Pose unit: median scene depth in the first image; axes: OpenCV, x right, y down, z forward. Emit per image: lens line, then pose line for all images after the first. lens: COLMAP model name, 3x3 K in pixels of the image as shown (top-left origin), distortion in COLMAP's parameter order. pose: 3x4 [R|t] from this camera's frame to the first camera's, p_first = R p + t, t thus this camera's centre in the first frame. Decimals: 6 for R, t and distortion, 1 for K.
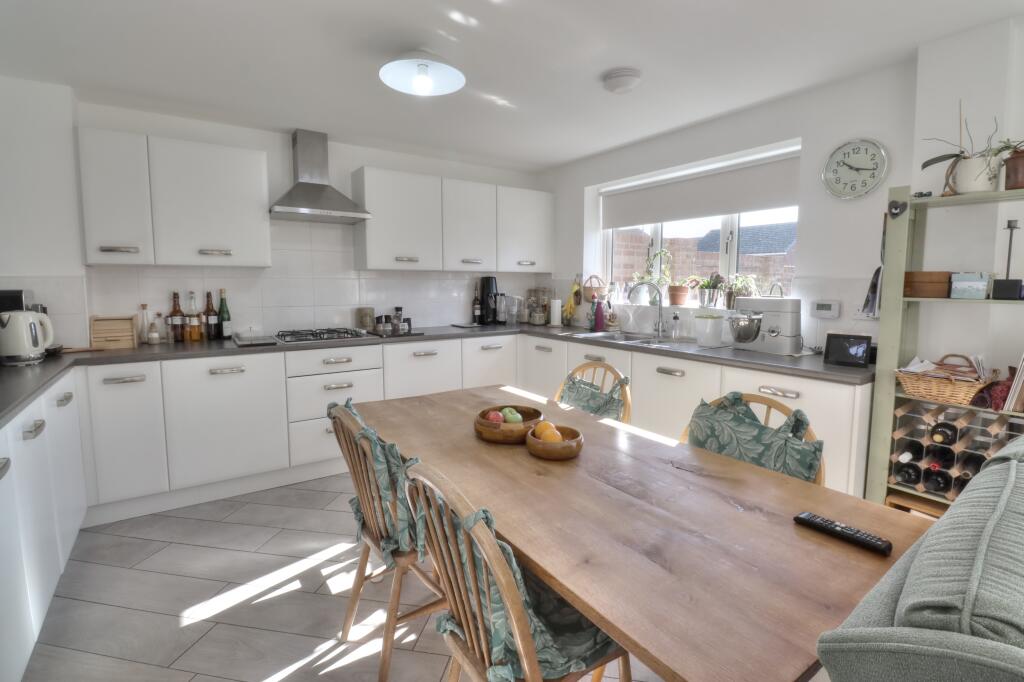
lens RADIAL K [[476.1, 0, 514.6], [0, 476.1, 324.5], [0, 0, 1]] dist [-0.002751, -0.000276]
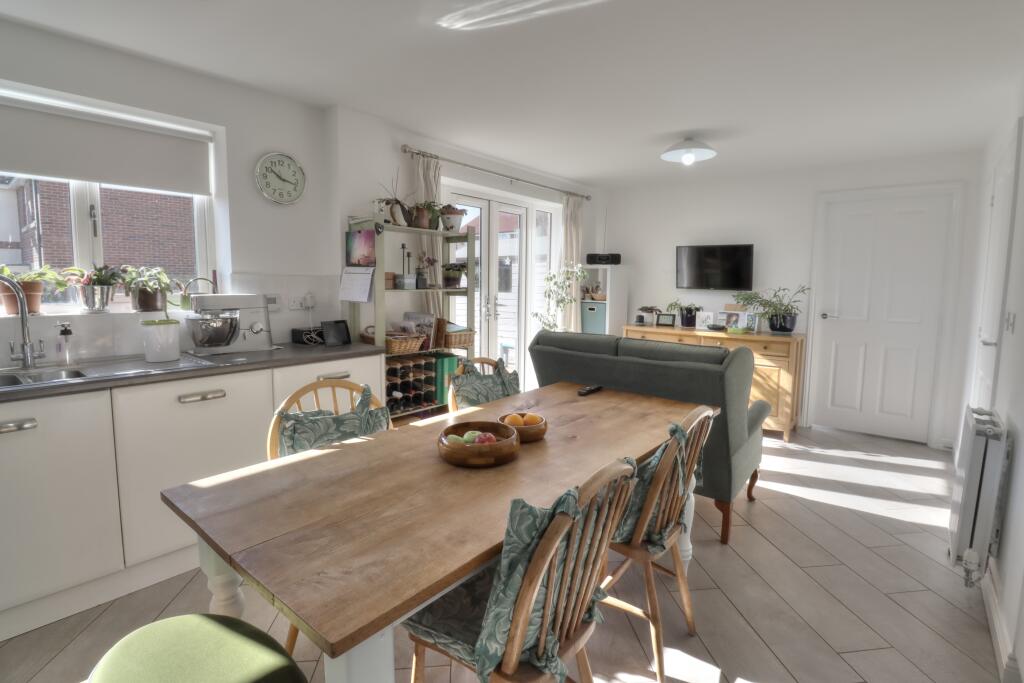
lens RADIAL K [[490.1, 0, 514.0], [0, 490.1, 334.3], [0, 0, 1]] dist [-0.000379, -0.000140]
pose [[-0.257735, -0.111257, 0.959789, -0.525720], [0.074252, 0.988130, 0.134481, -0.064668], [-0.963358, 0.105926, -0.246415, 0.686878]]
